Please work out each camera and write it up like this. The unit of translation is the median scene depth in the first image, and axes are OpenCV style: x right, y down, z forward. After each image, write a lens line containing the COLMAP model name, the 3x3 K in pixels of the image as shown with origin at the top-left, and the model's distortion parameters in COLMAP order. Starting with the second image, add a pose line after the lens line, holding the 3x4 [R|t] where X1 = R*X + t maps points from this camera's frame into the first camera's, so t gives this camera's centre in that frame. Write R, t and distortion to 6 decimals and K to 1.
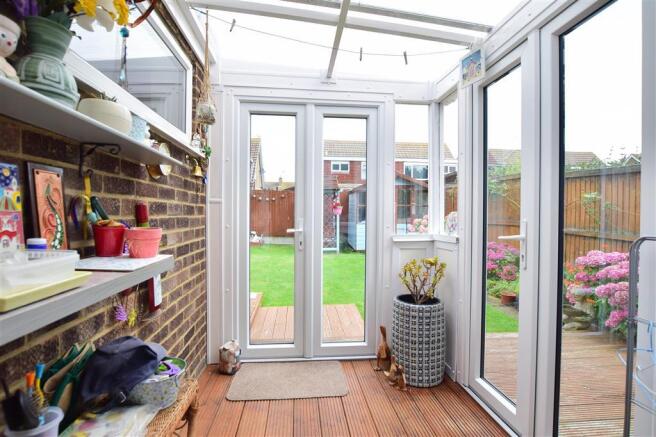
lens RADIAL K [[320.1, 0, 326.1], [0, 320.1, 219.7], [0, 0, 1]] dist [-0.021903, 0.000703]
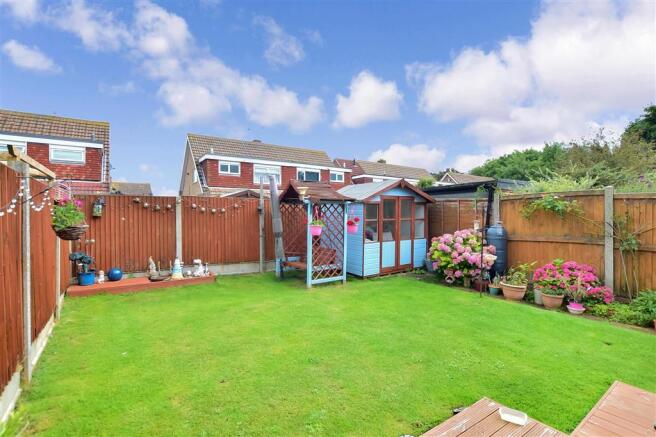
lens RADIAL K [[320.1, 0, 326.1], [0, 320.1, 219.7], [0, 0, 1]] dist [-0.021903, 0.000703]
pose [[0.873648, -0.015527, 0.486311, -0.148304], [0.022553, 0.999709, -0.008597, -0.015984], [-0.486036, 0.018479, 0.873744, 0.141498]]
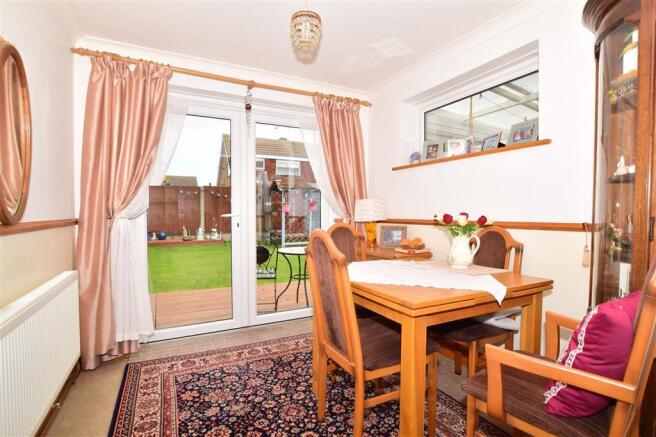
lens RADIAL K [[320.1, 0, 326.1], [0, 320.1, 219.7], [0, 0, 1]] dist [-0.021903, 0.000703]
pose [[0.928552, -0.014767, 0.370908, -0.127879], [0.010370, 0.999850, 0.013847, -0.000772], [-0.371057, -0.009012, 0.928566, -0.017621]]
